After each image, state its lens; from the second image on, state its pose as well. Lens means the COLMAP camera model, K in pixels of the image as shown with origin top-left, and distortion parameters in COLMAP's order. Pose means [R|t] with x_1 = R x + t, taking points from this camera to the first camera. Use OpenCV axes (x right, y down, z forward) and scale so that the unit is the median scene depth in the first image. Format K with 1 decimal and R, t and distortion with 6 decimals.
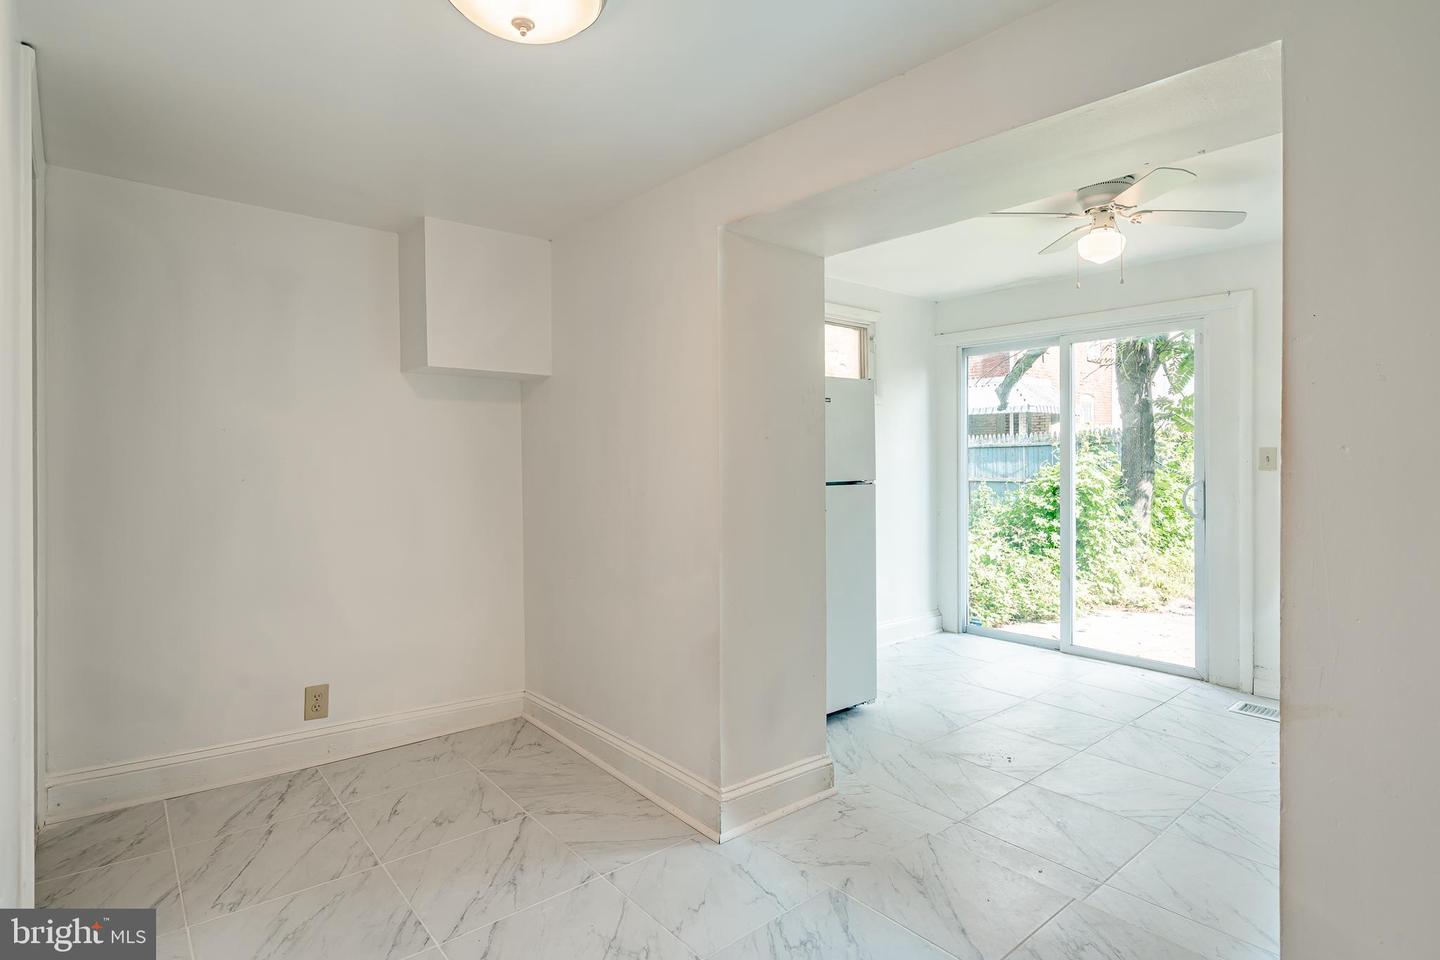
lens RADIAL K [[745.1, 0, 717.5], [0, 745.1, 450.8], [0, 0, 1]] dist [0.001517, -0.000031]
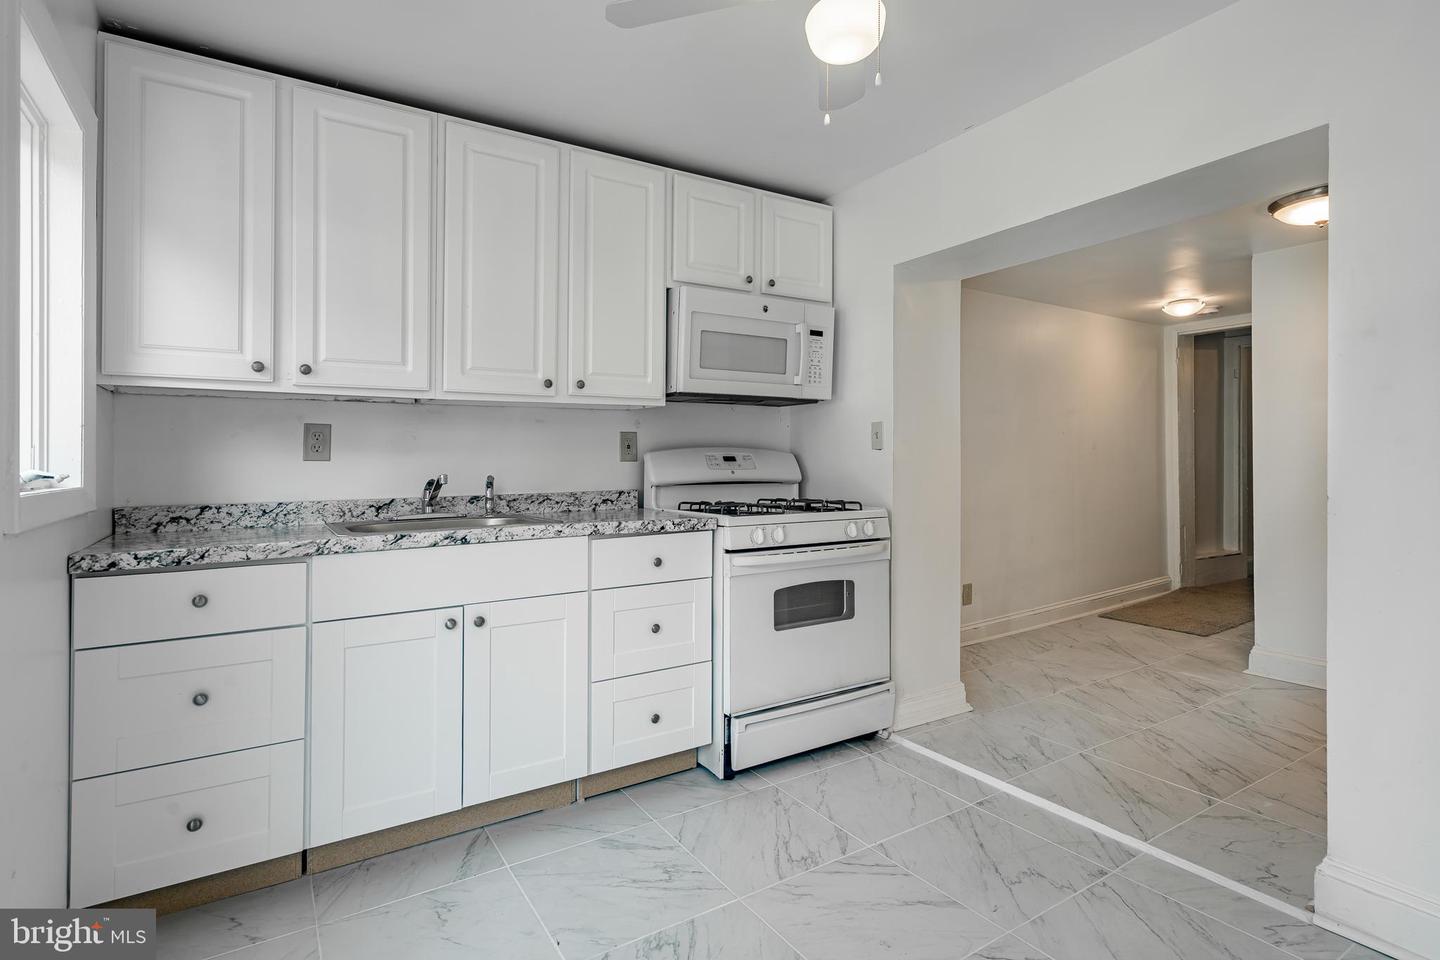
lens RADIAL K [[717.6, 0, 713.8], [0, 717.6, 459.8], [0, 0, 1]] dist [-0.001046, 0.000605]
pose [[-0.990920, 0.007499, 0.134241, 0.408894], [0.005932, 0.999910, -0.012070, 0.033620], [-0.134319, -0.011164, -0.990875, 1.160652]]
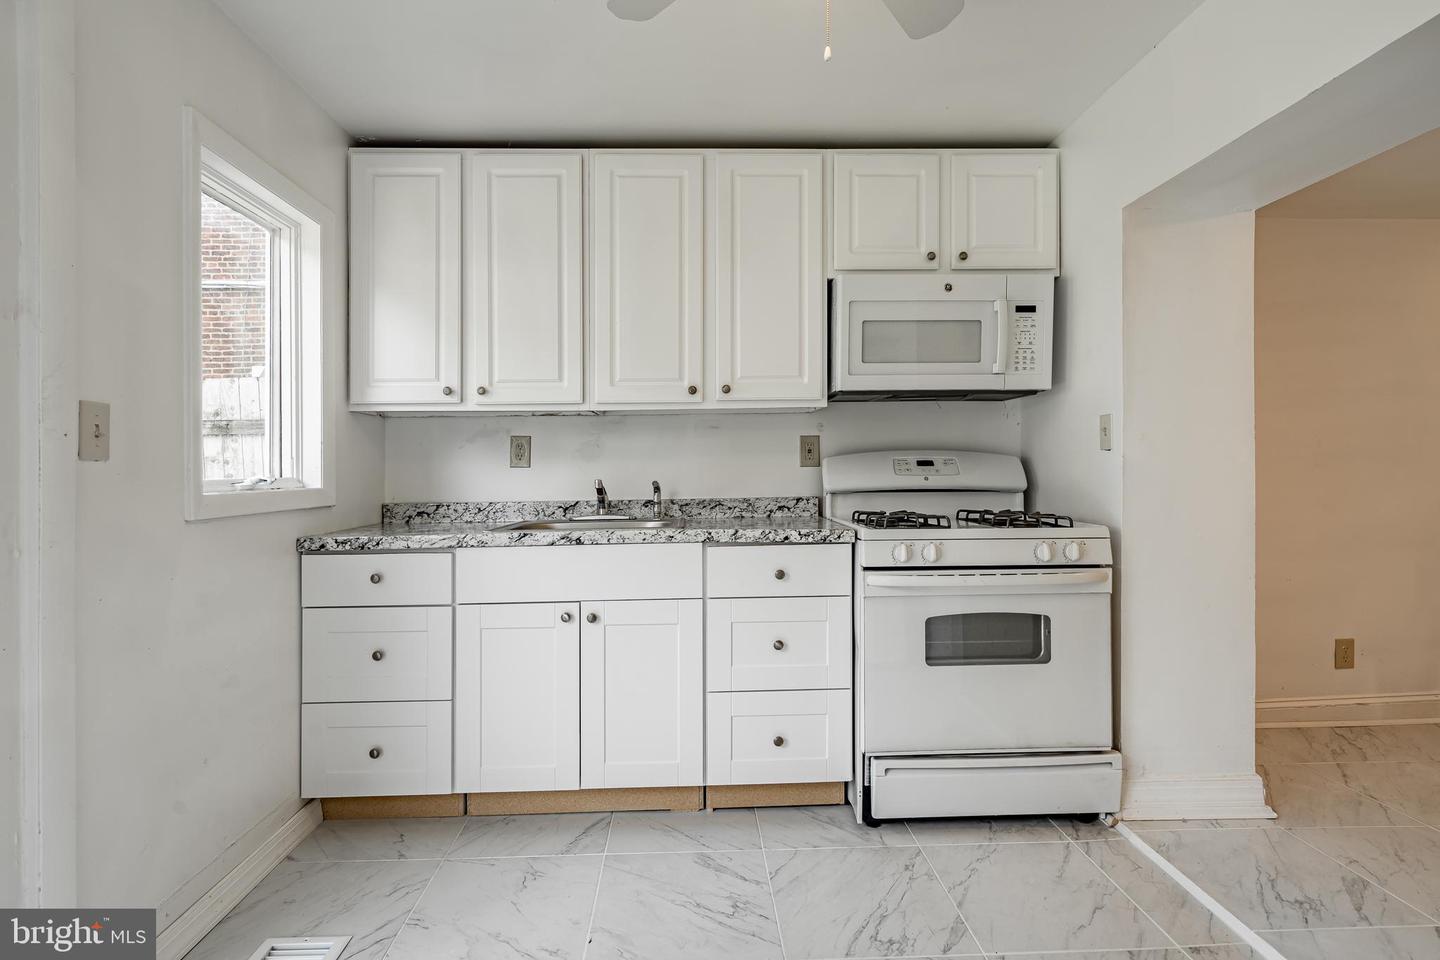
lens RADIAL K [[712.0, 0, 711.4], [0, 712.0, 466.4], [0, 0, 1]] dist [0.000113, 0.000533]
pose [[-0.786350, 0.011010, 0.617683, 0.233872], [0.004304, 0.999915, -0.012344, 0.033701], [-0.617766, -0.007048, -0.786330, 1.043183]]
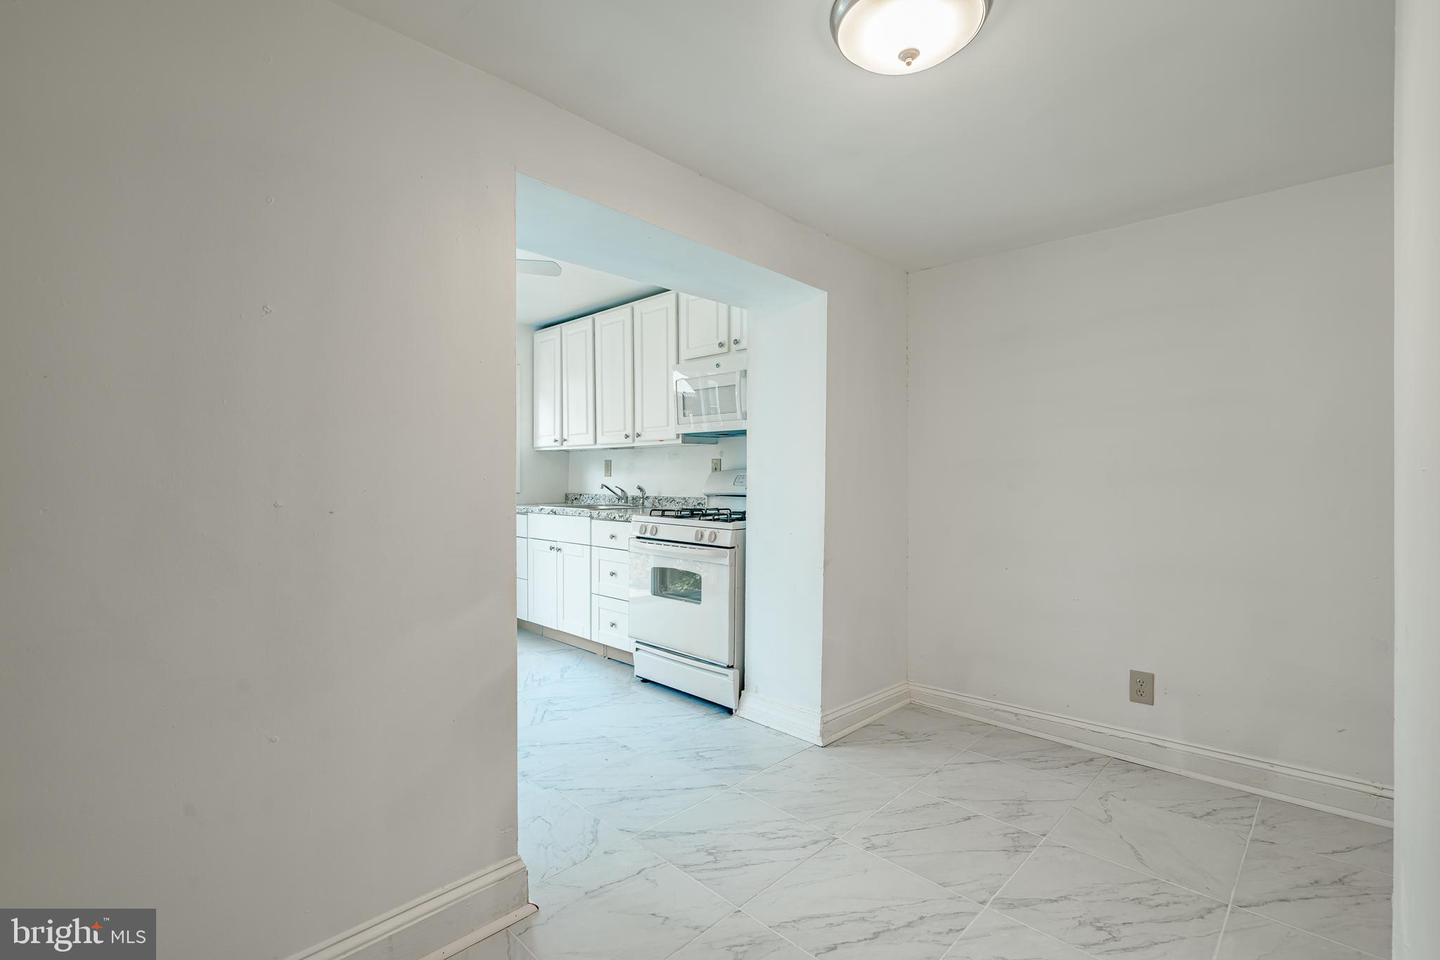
lens RADIAL K [[650.3, 0, 723.0], [0, 650.3, 474.5], [0, 0, 1]] dist [-0.003222, 0.000324]
pose [[-0.102304, -0.002483, 0.994750, -0.436891], [-0.010828, 0.999940, 0.001382, 0.017040], [-0.994694, -0.010630, -0.102325, 0.507073]]
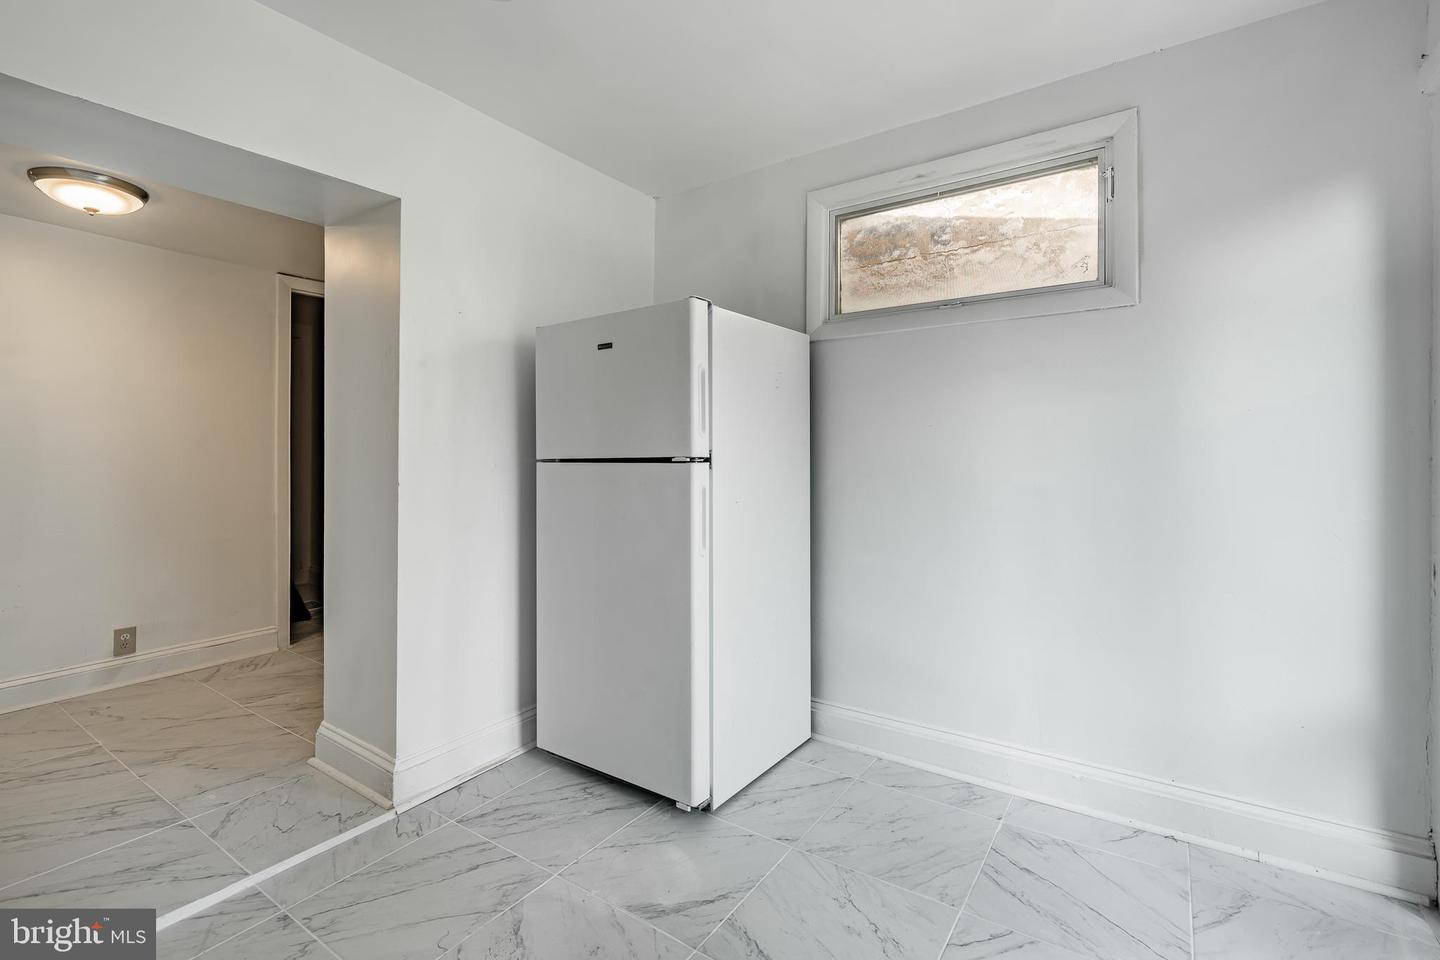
lens RADIAL K [[663.6, 0, 718.8], [0, 663.6, 437.5], [0, 0, 1]] dist [-0.000749, 0.000049]
pose [[0.260645, -0.016793, -0.965289, 0.680882], [0.015964, 0.999787, -0.013082, 0.027327], [0.965303, -0.012000, 0.260858, 0.787774]]
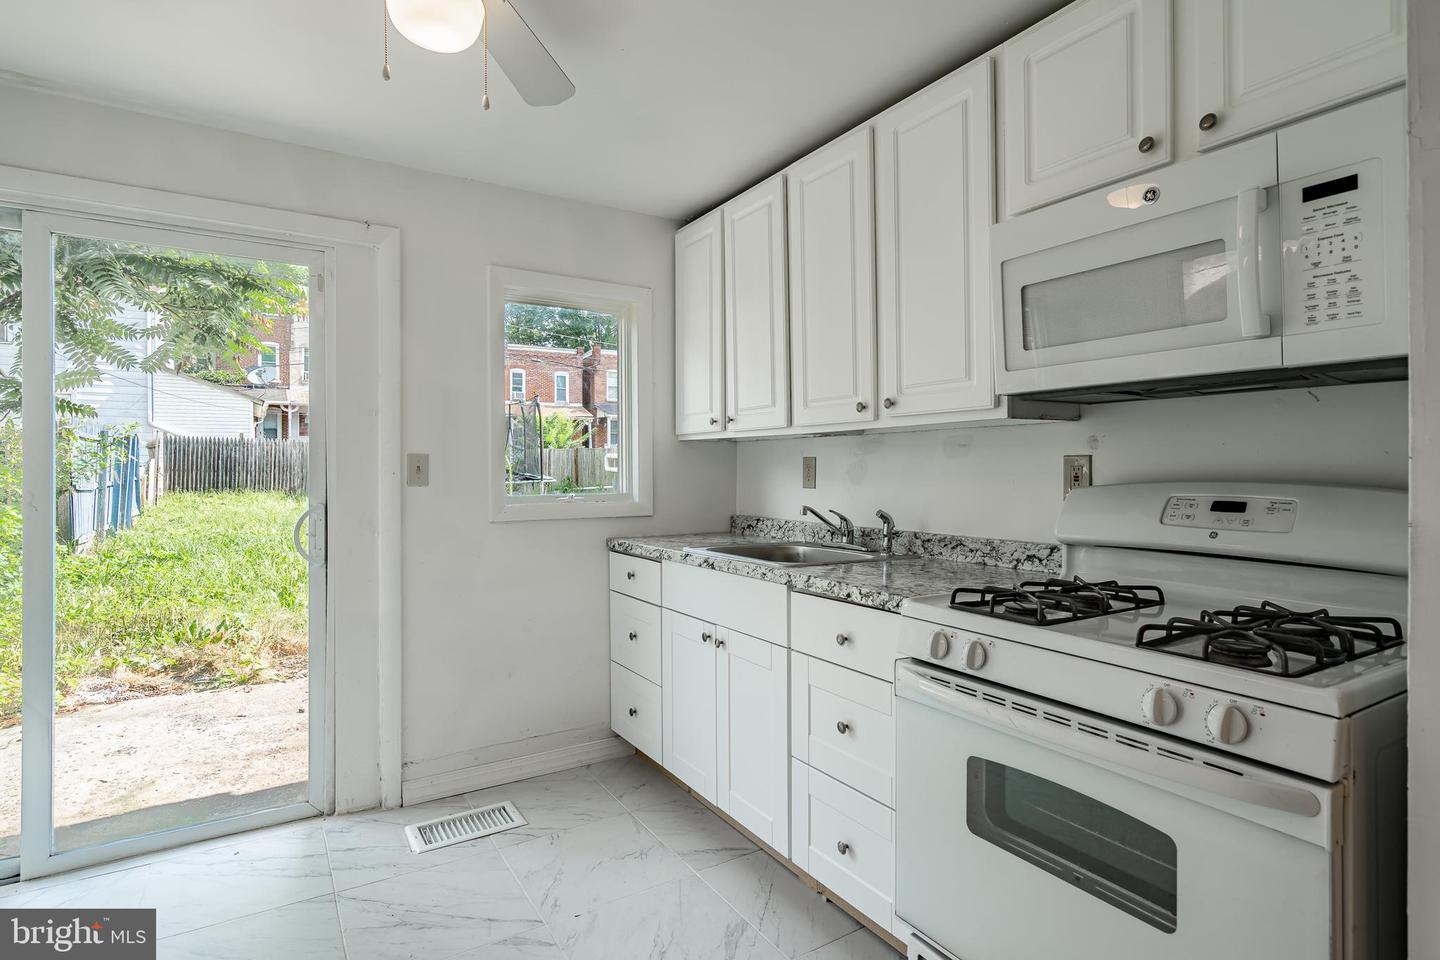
lens RADIAL K [[741.3, 0, 719.7], [0, 741.3, 464.7], [0, 0, 1]] dist [0.001457, 0.001161]
pose [[0.142219, 0.005033, 0.989822, 0.067185], [-0.010681, 0.999937, -0.003550, 0.004870], [-0.989778, -0.010067, 0.142263, 0.582093]]
